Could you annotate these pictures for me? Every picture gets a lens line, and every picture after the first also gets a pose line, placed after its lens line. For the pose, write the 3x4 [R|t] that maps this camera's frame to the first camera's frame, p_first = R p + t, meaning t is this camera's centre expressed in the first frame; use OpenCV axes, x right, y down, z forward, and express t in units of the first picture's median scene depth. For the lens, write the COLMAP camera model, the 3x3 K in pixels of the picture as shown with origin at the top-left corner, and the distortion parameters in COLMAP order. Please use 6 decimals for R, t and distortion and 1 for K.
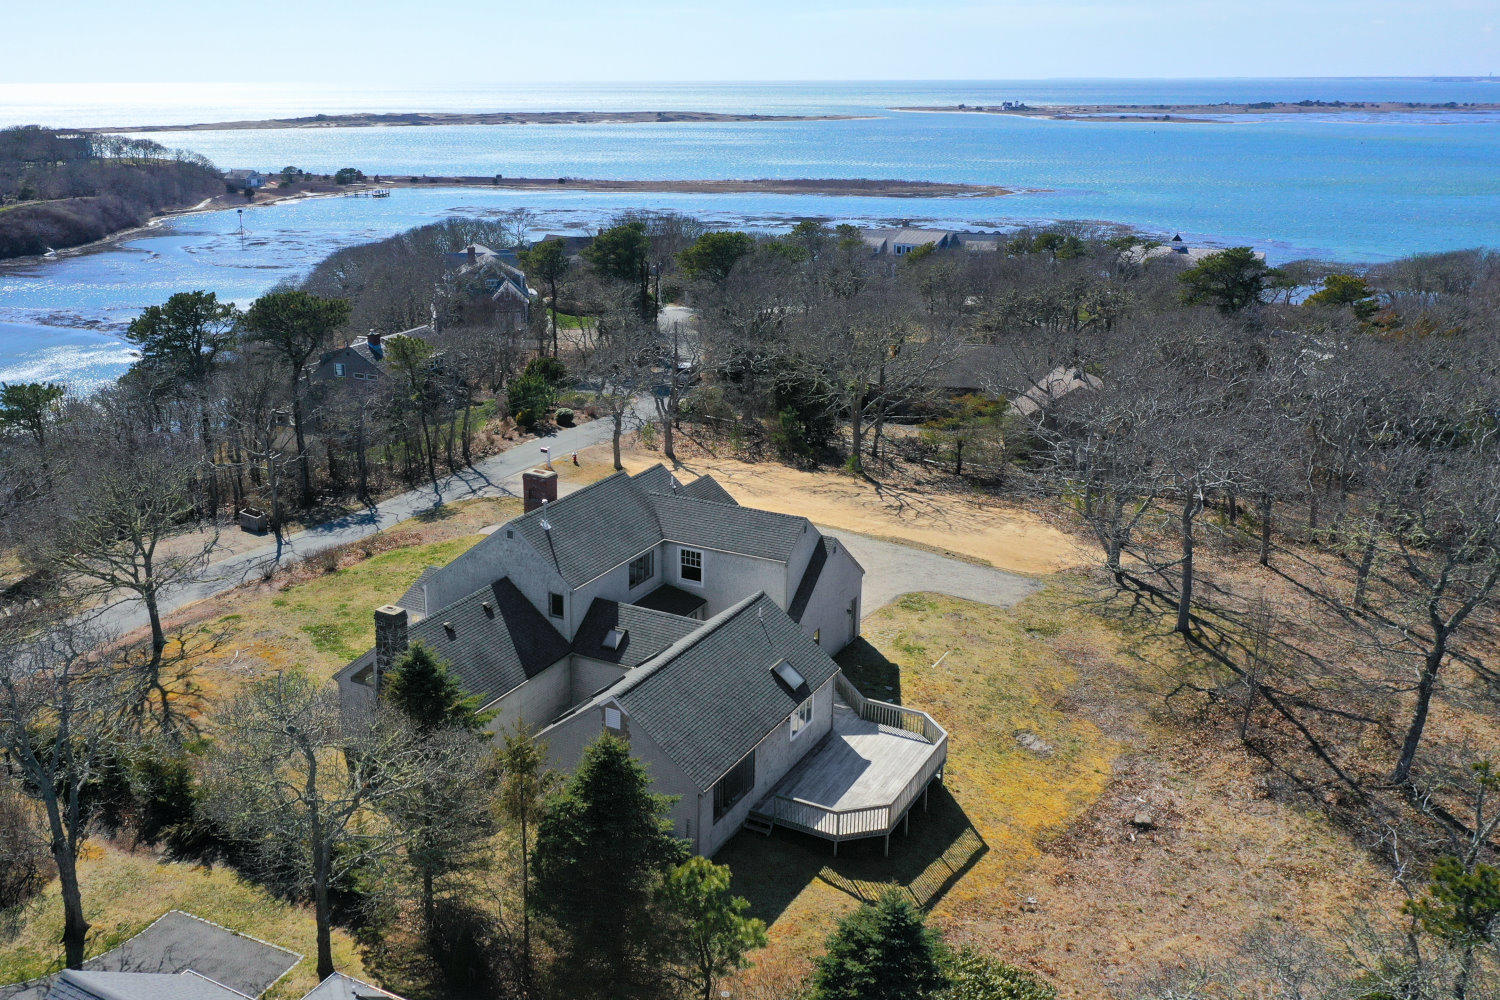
lens RADIAL K [[1394.9, 0, 750.0], [0, 1394.9, 500.0], [0, 0, 1]] dist [-0.024660, 0.004705]
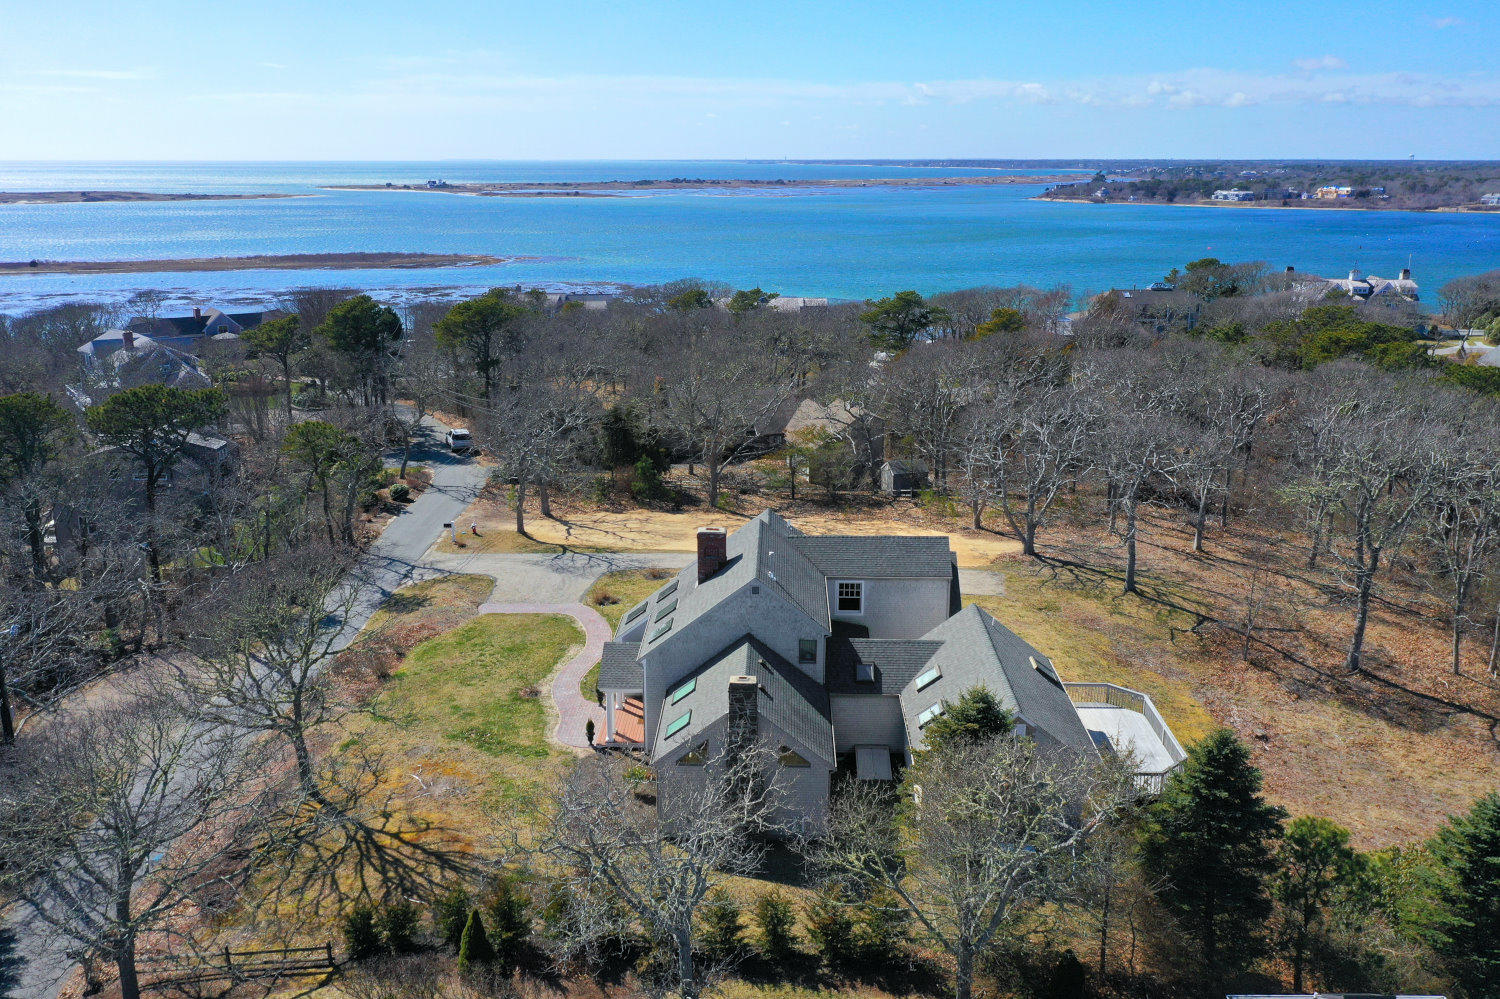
lens RADIAL K [[1258.1, 0, 752.0], [0, 1258.1, 475.4], [0, 0, 1]] dist [-0.006376, -0.008782]
pose [[0.867338, -0.113636, 0.484574, -0.332087], [0.137938, 0.990332, -0.014656, -0.024264], [-0.478224, 0.079553, 0.874628, 0.110785]]
